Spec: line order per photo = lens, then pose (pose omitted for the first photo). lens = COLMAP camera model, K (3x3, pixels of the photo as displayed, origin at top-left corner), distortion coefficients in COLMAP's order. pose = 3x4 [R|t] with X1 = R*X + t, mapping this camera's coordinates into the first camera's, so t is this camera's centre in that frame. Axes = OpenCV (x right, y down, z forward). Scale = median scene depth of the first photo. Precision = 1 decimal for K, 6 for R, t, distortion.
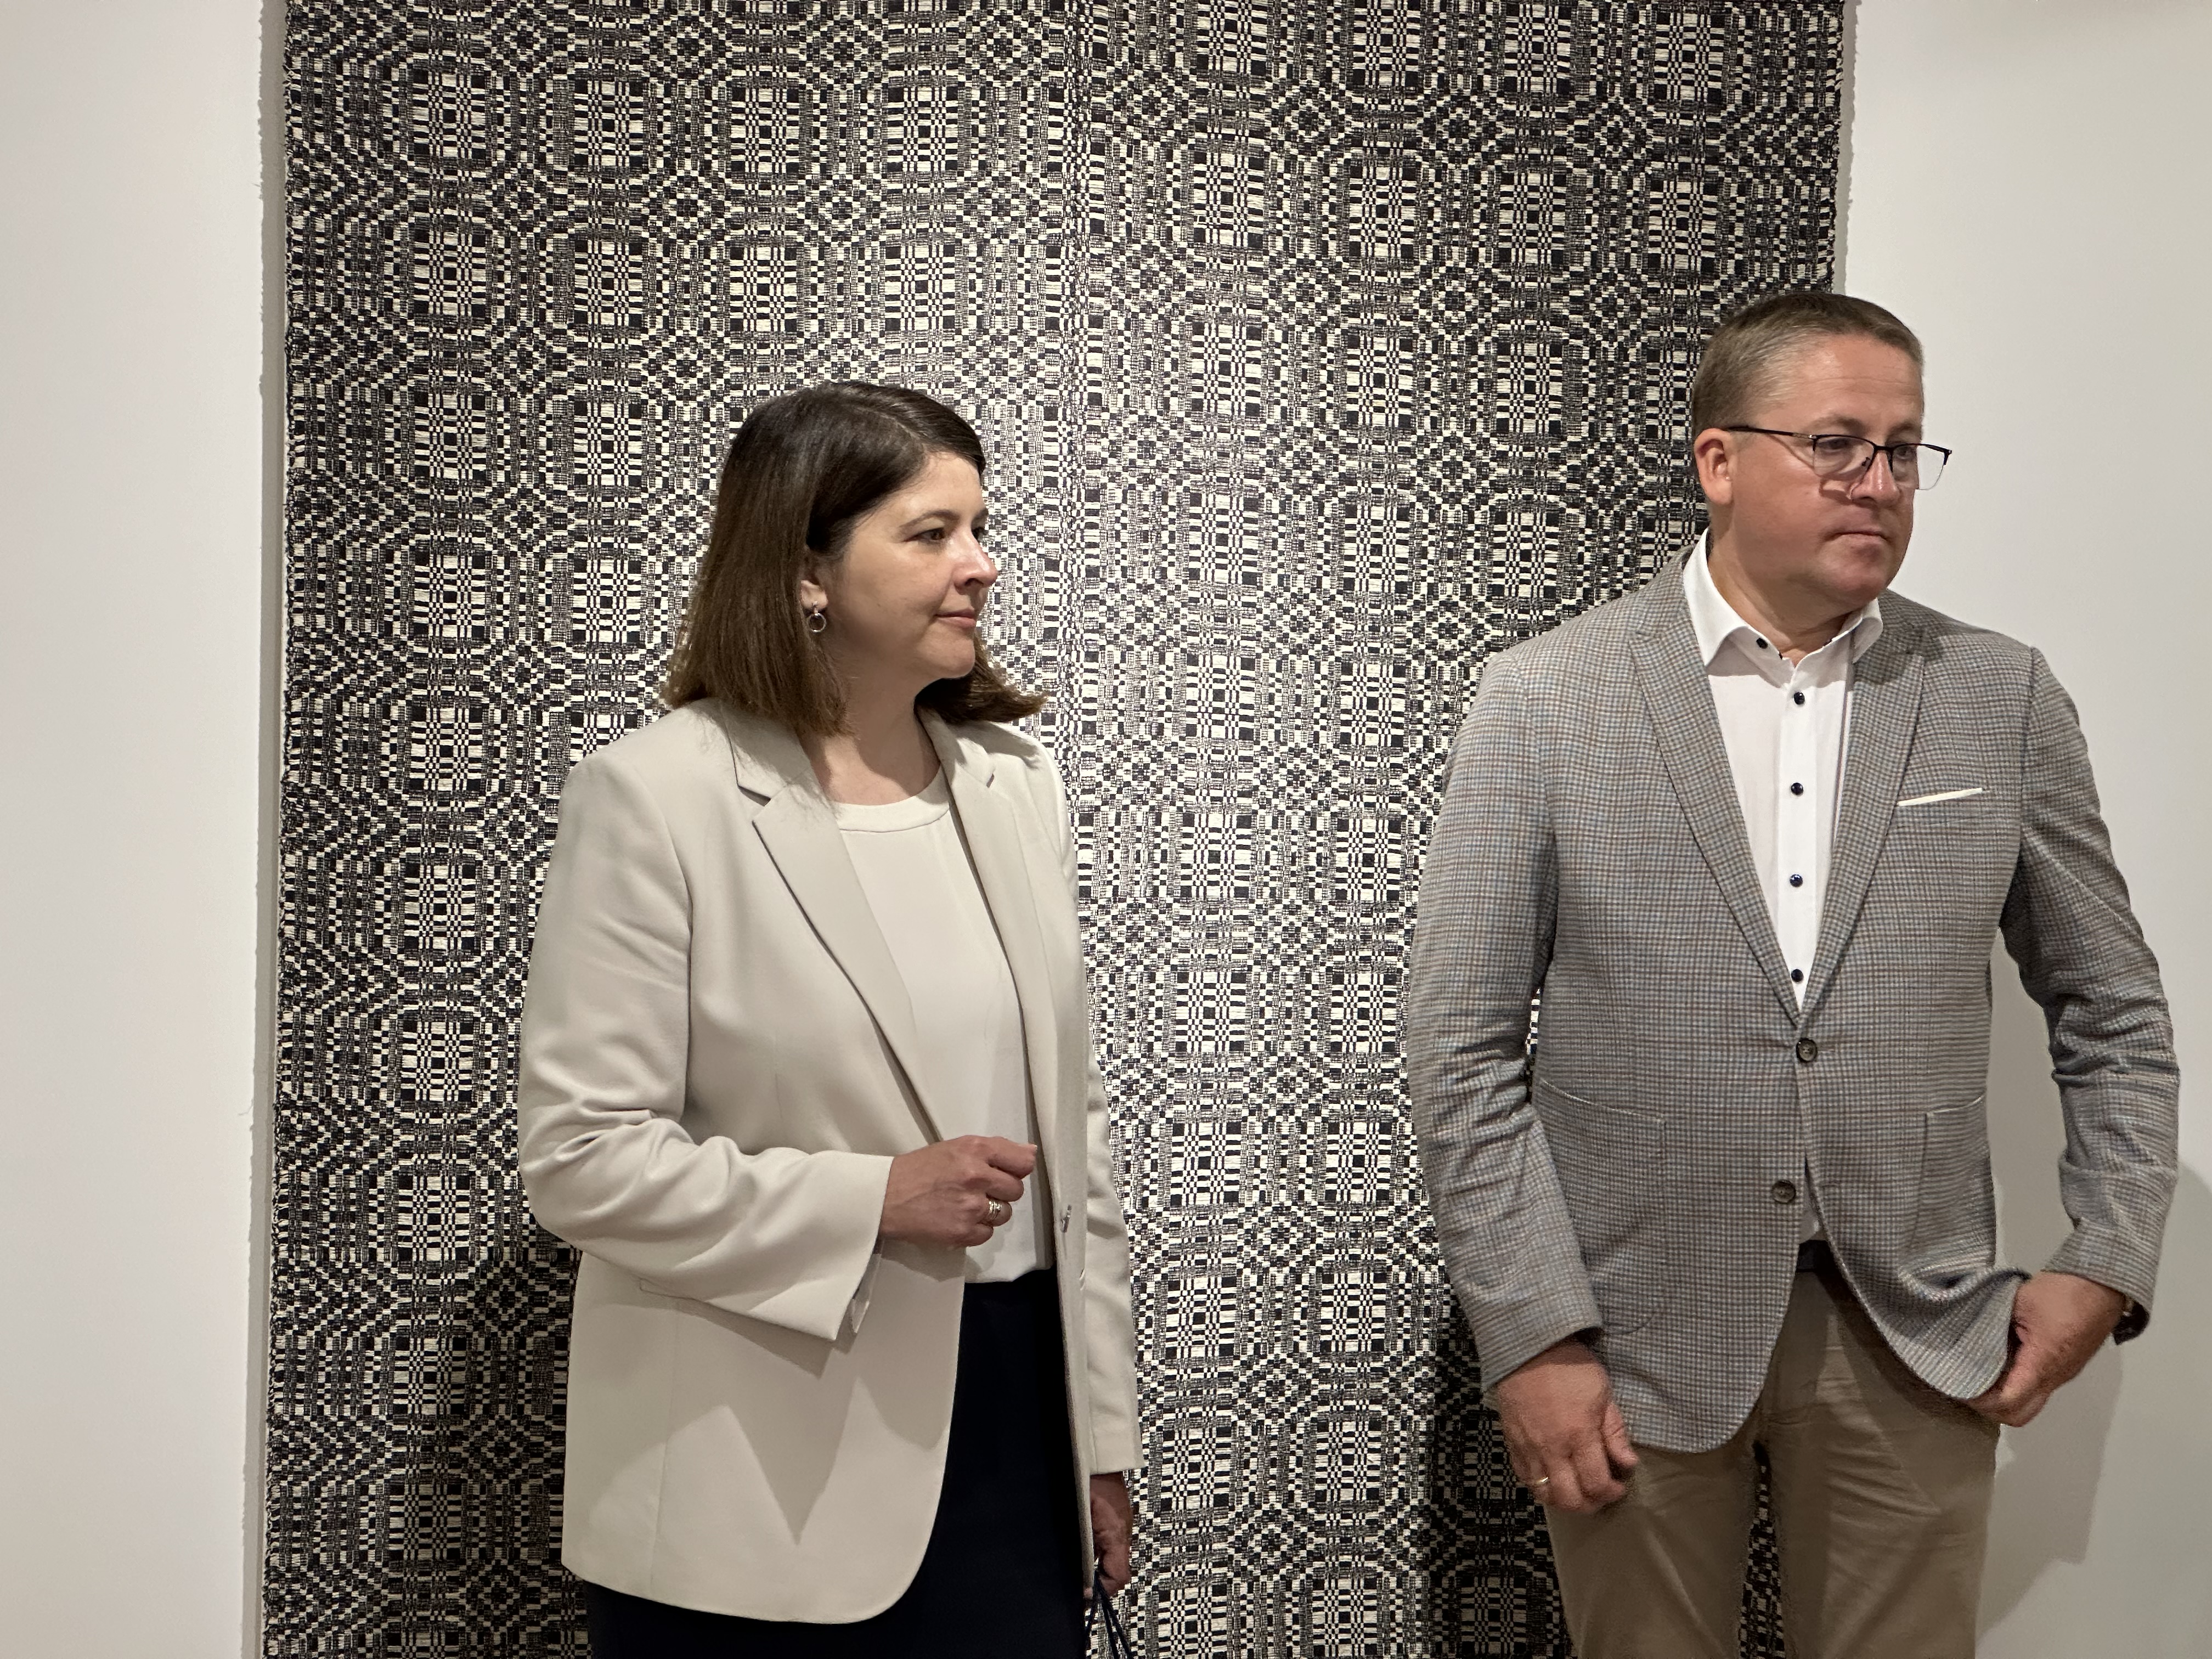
lens RADIAL K [[5006.2, 0, 1081.9], [0, 5006.2, 824.6], [0, 0, 1]] dist [0.278787, 0.000000]
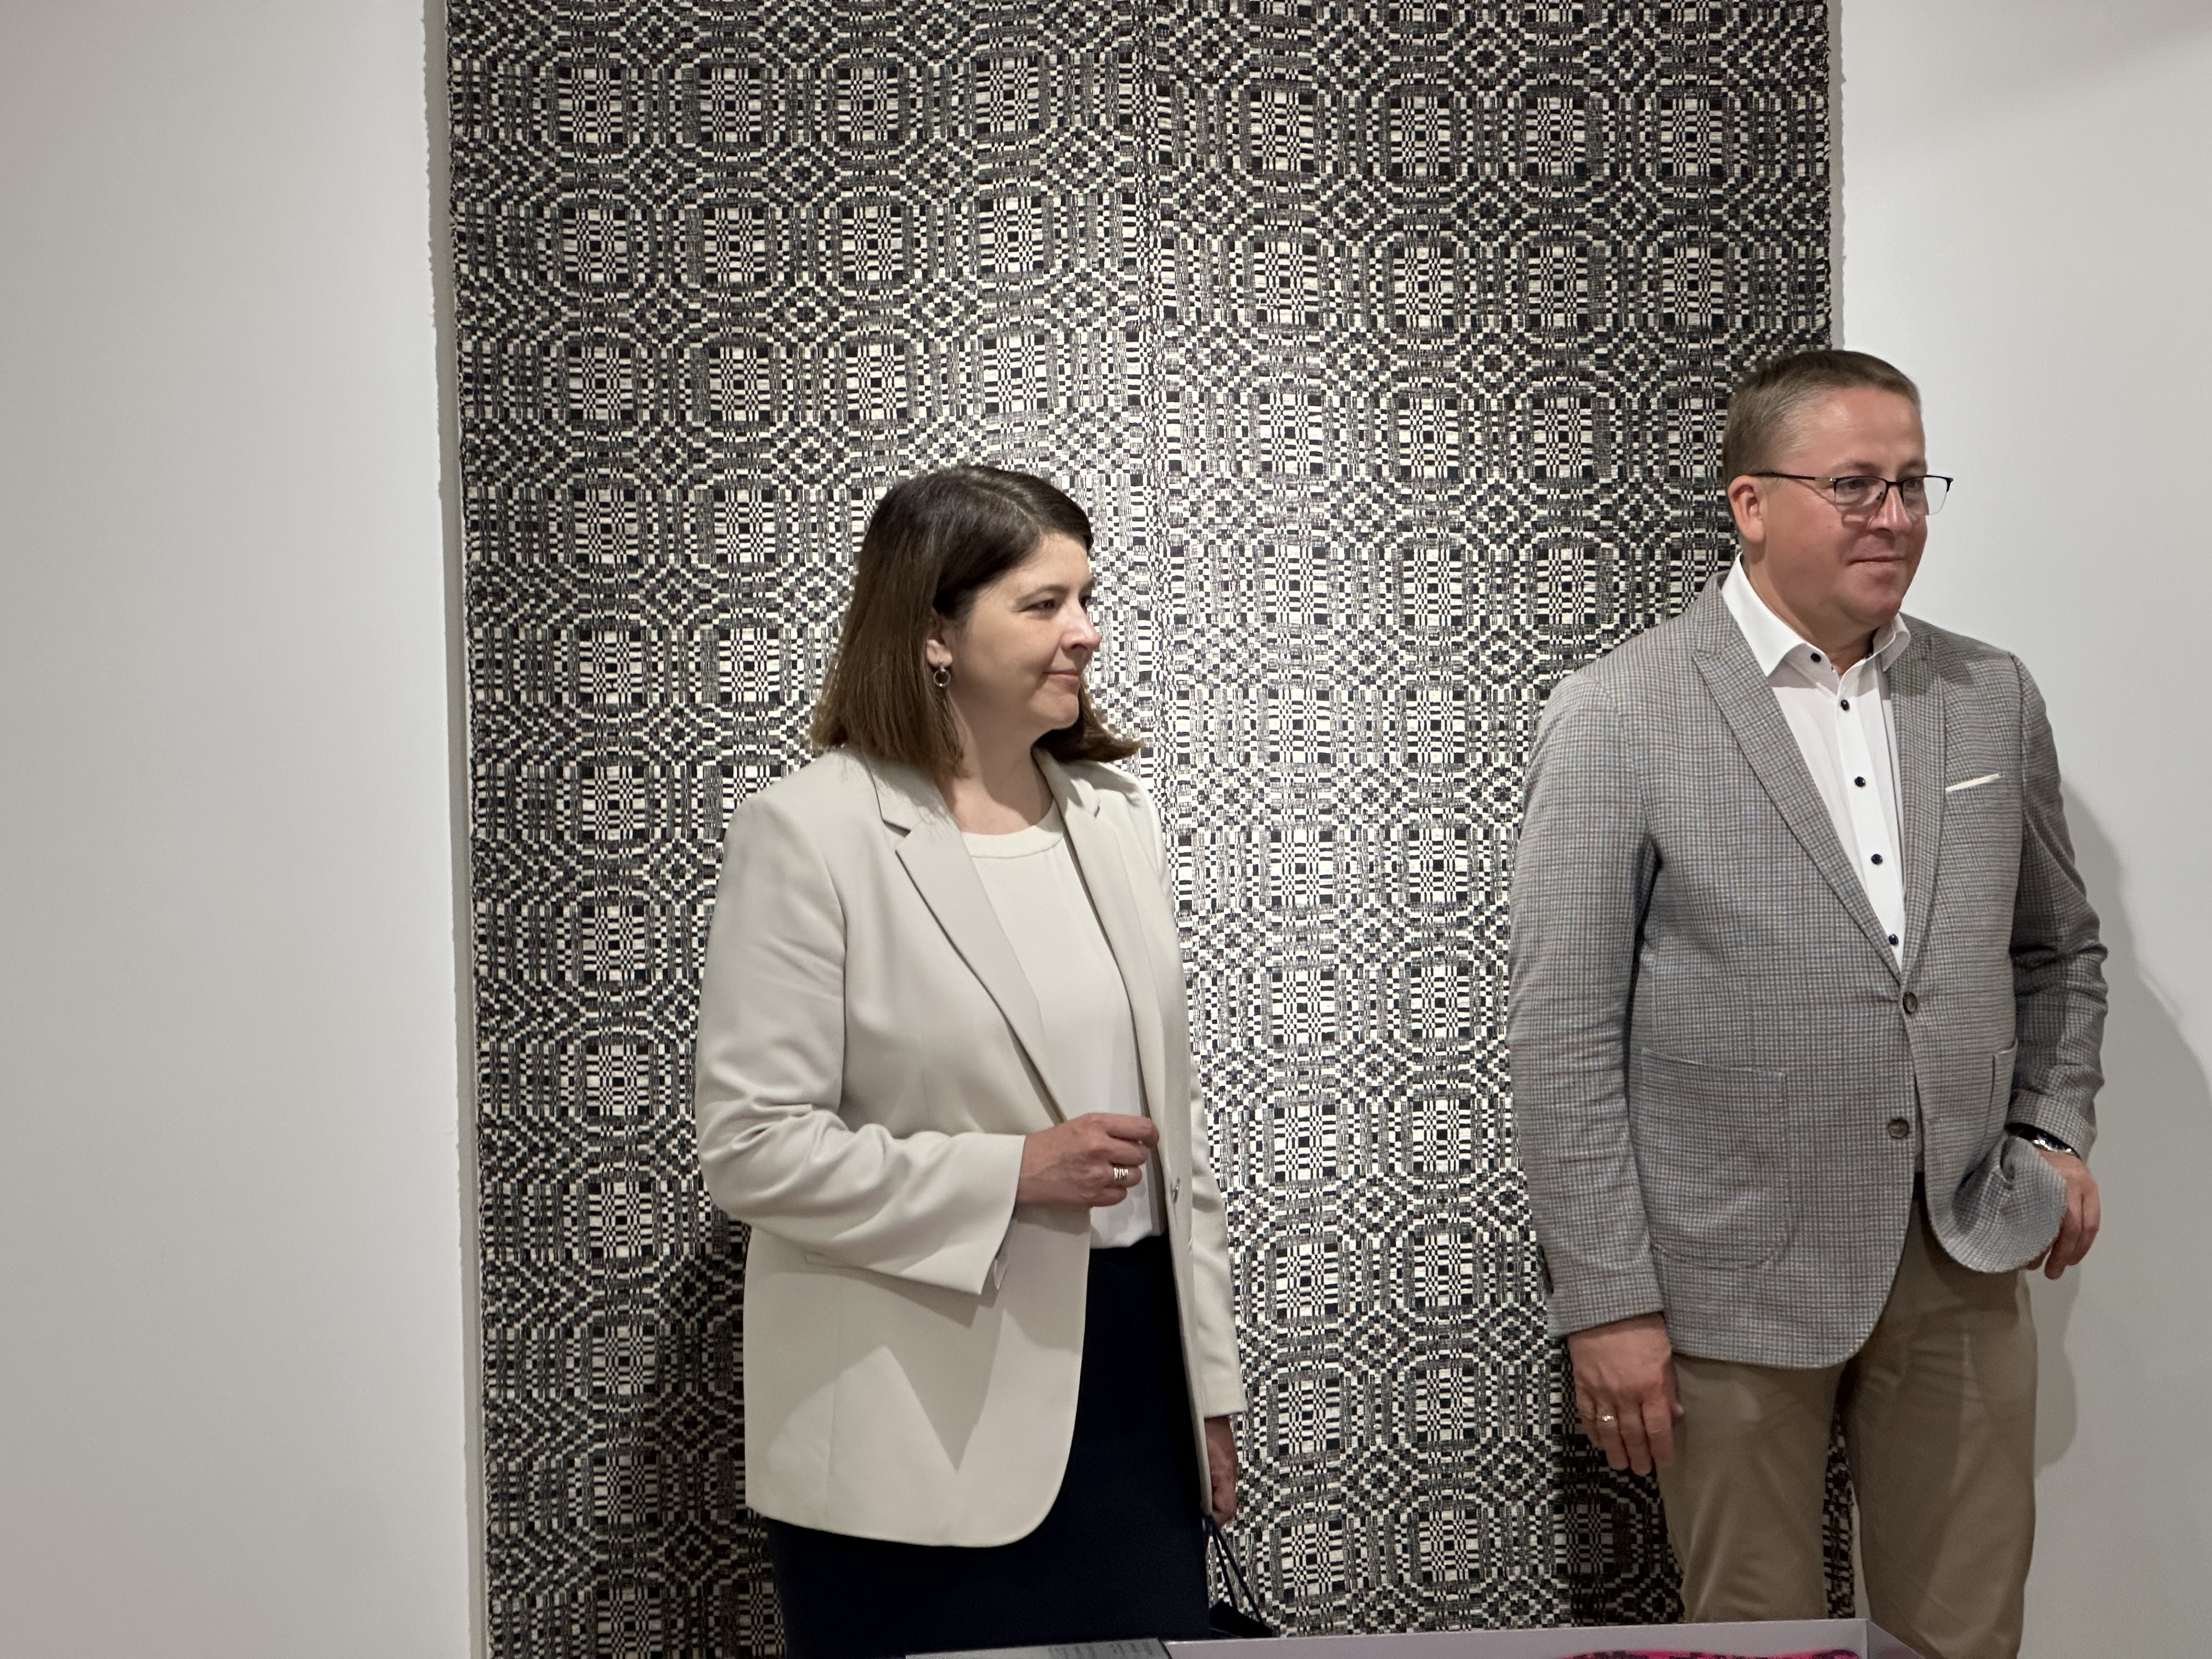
lens RADIAL K [[5006.2, 0, 1116.9], [0, 5006.2, 834.1], [0, 0, 1]] dist [0.278787, 0.000000]
pose [[0.998863, -0.044210, -0.017816, 0.005886], [0.044165, 0.999020, -0.002904, 0.000217], [0.017927, 0.002114, 0.999837, -0.121309]]
